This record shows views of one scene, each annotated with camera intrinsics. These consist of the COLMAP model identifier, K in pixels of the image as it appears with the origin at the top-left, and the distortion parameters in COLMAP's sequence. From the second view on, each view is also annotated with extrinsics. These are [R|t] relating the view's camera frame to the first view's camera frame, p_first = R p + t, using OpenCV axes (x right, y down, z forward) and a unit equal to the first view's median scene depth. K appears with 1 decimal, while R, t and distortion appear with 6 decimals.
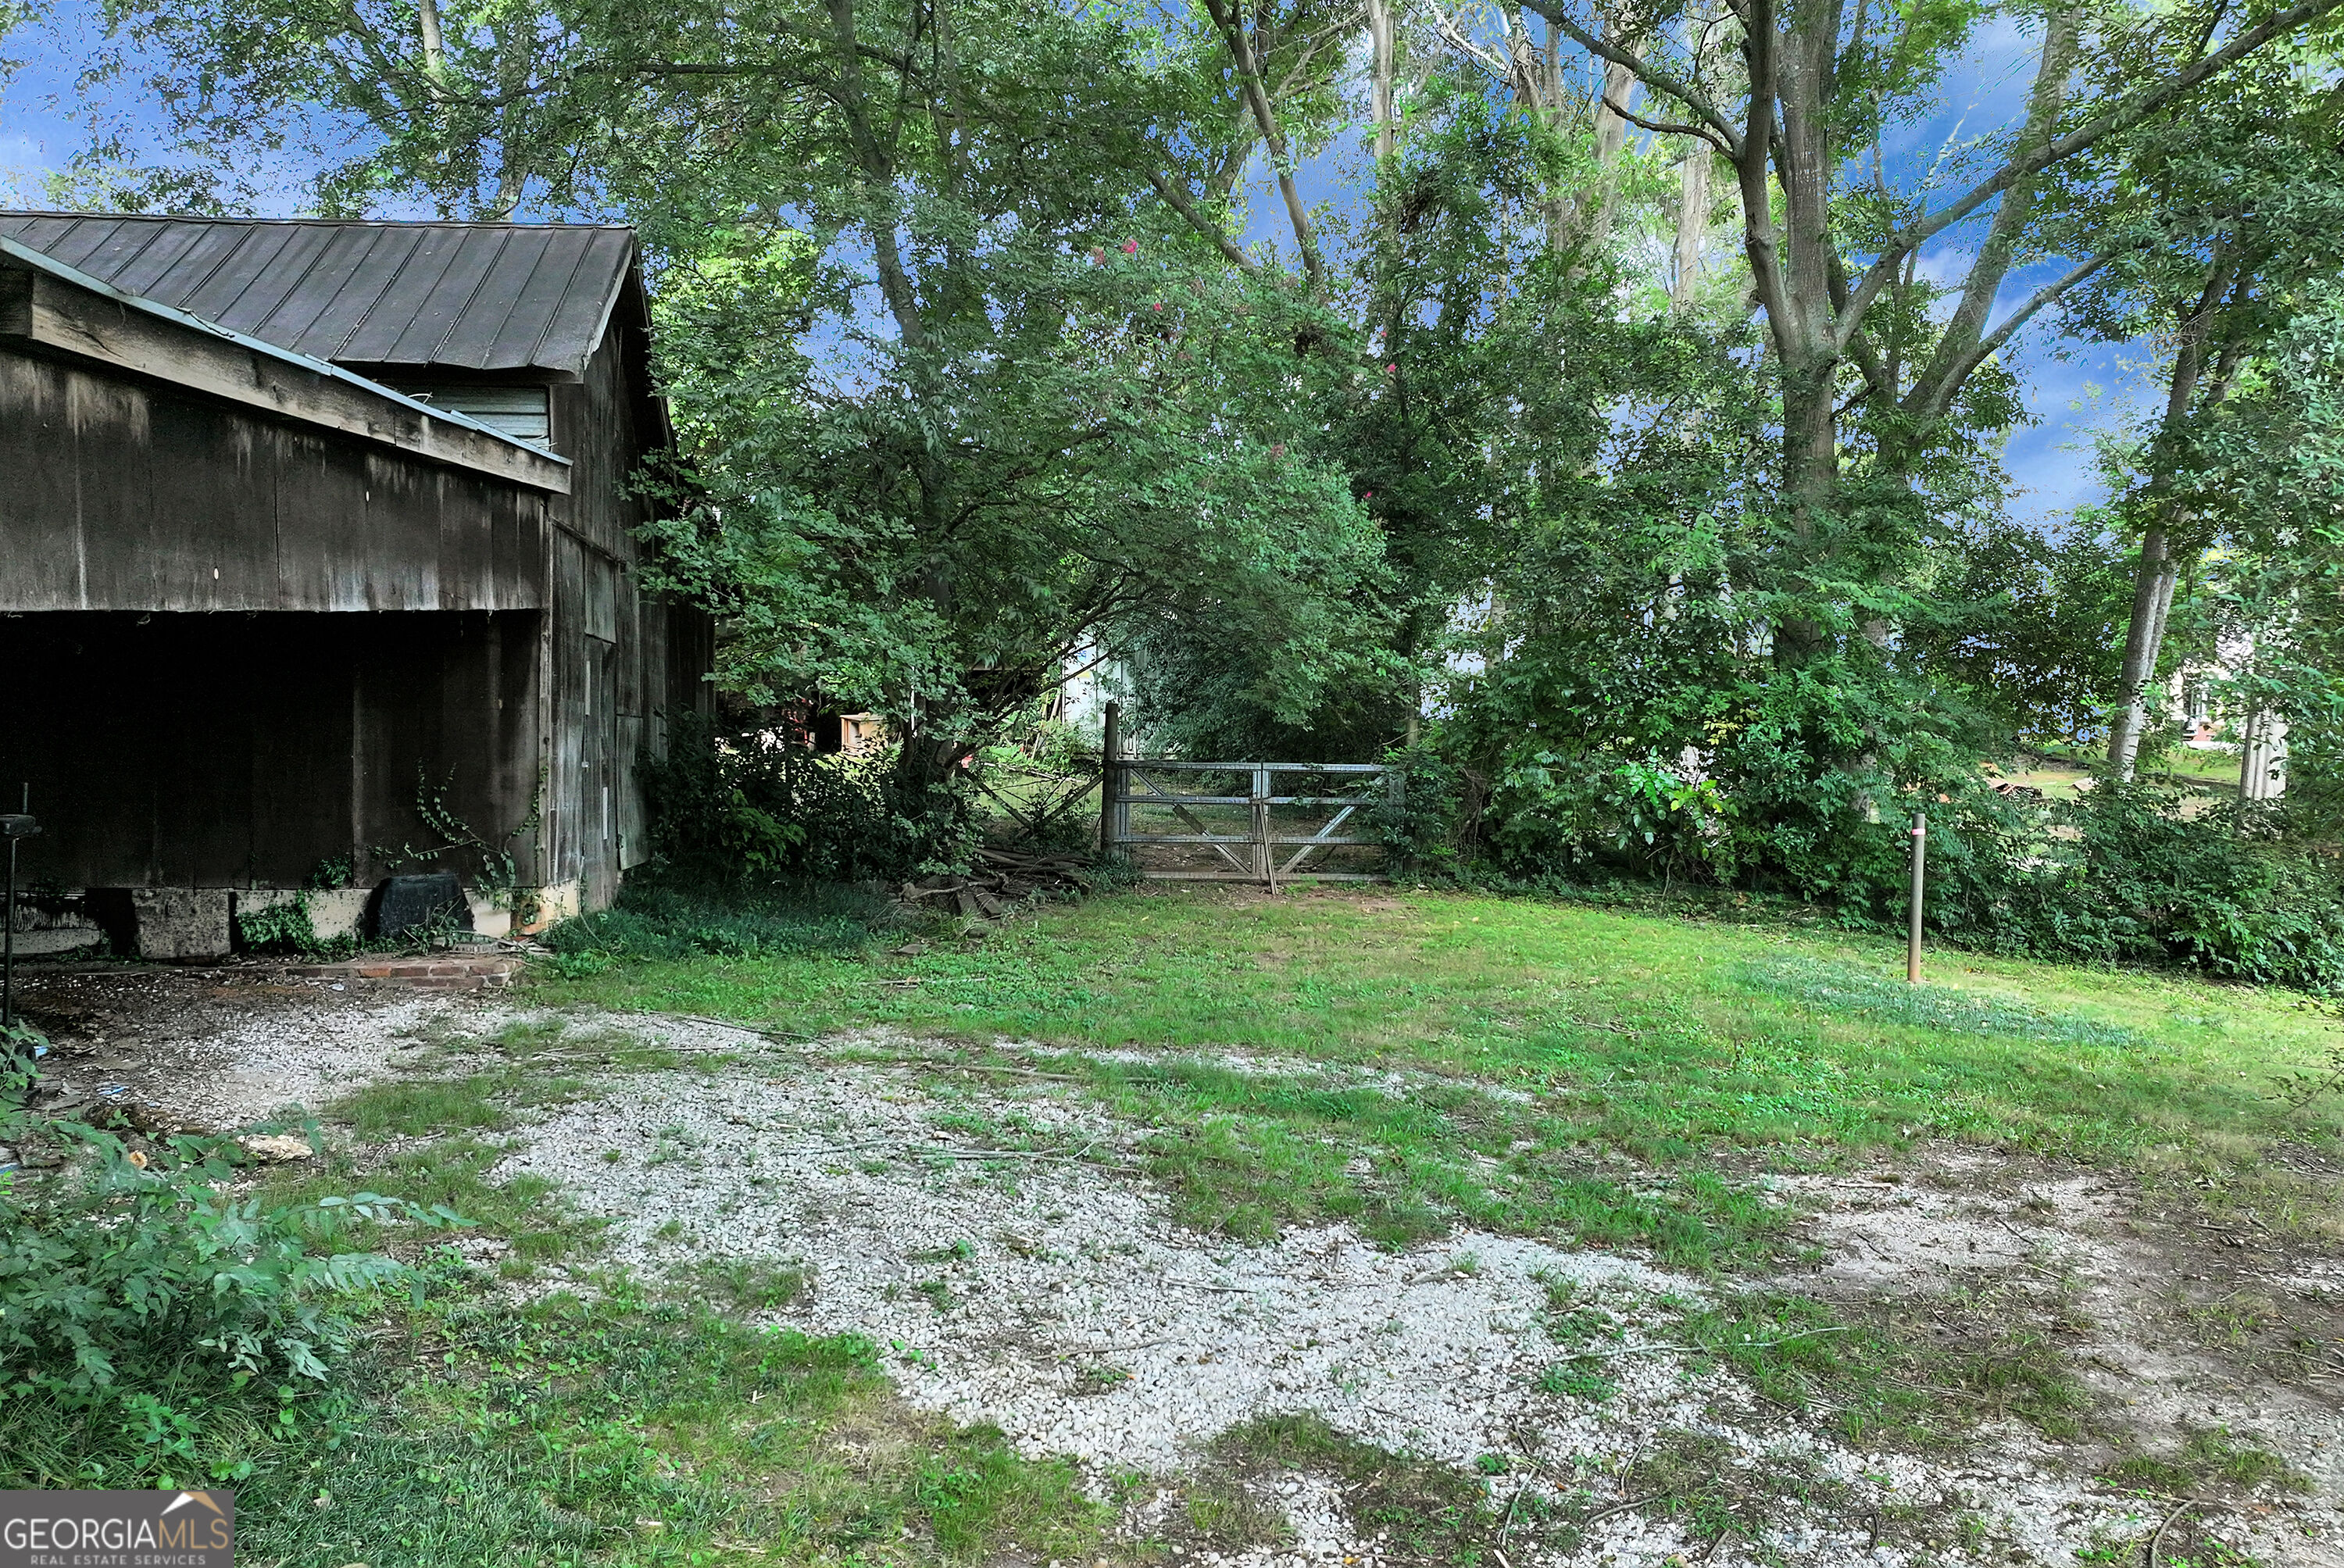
lens RADIAL K [[1764.3, 0, 1217.6], [0, 1764.3, 778.8], [0, 0, 1]] dist [0.002999, -0.001940]
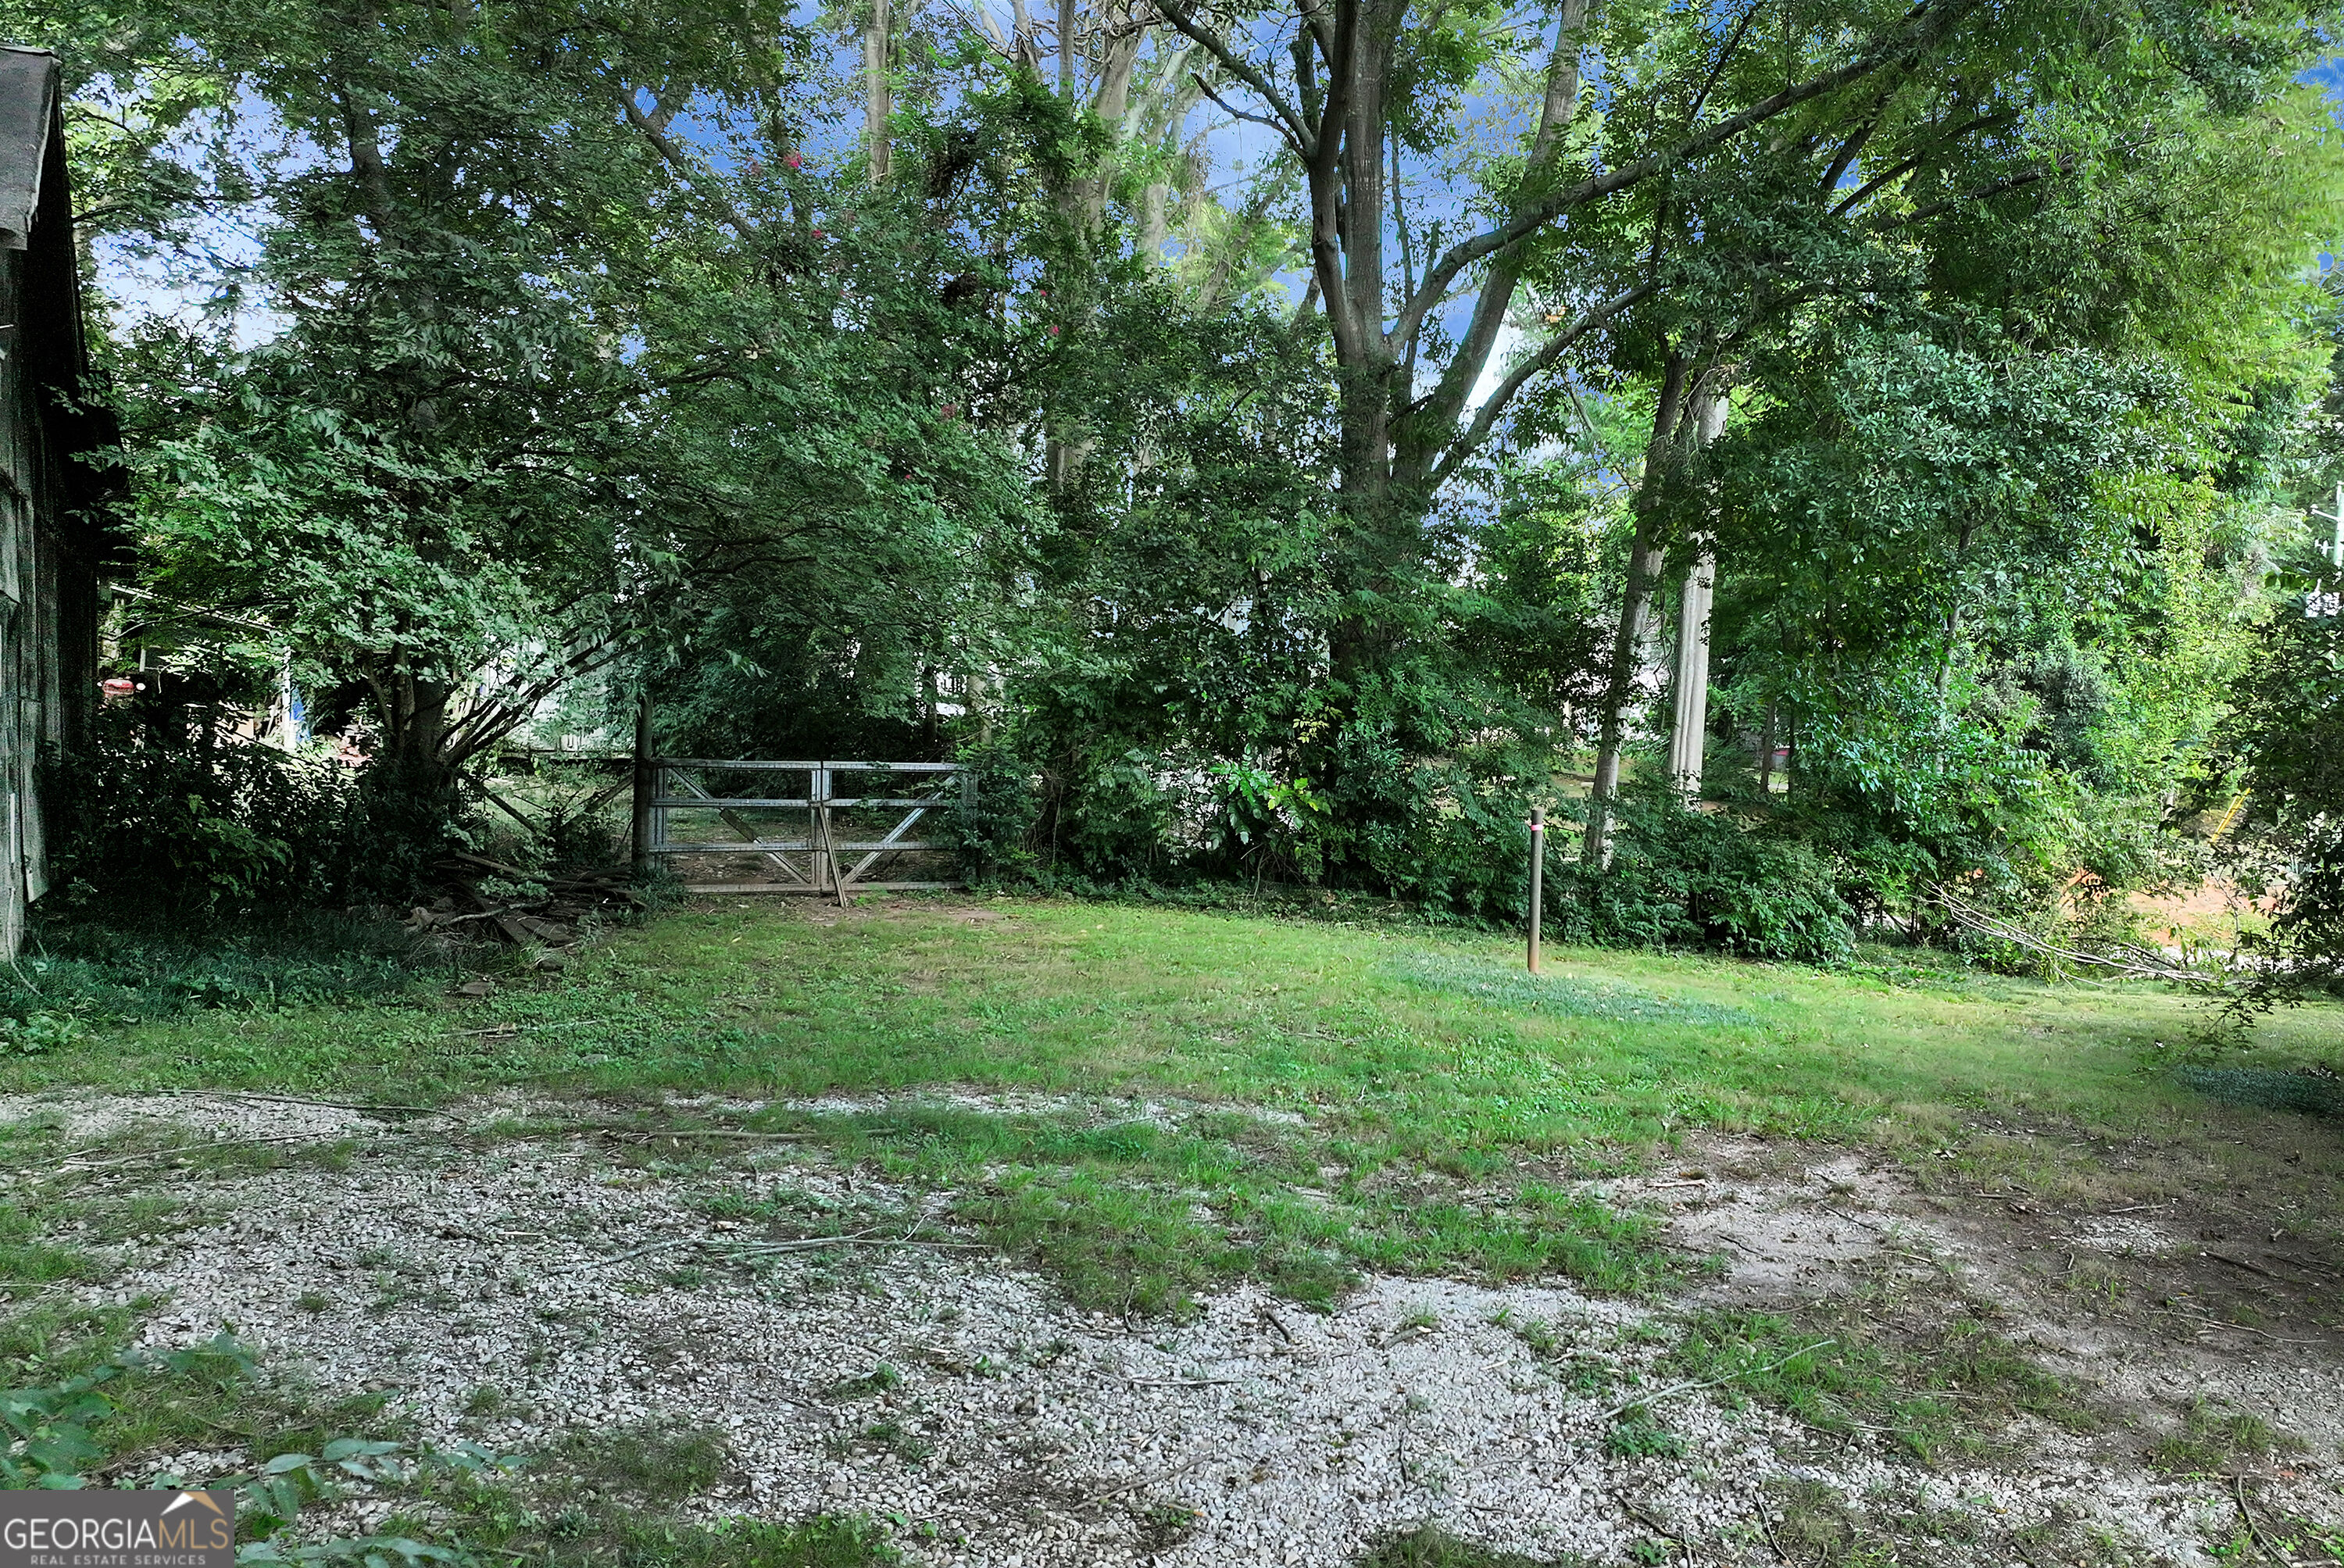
lens RADIAL K [[1764.3, 0, 1217.6], [0, 1764.3, 778.8], [0, 0, 1]] dist [0.002999, -0.001940]
pose [[0.927331, -0.004027, 0.374222, -0.178034], [0.003895, 0.999992, 0.001109, -0.000375], [-0.374223, 0.000429, 0.927339, 0.125233]]
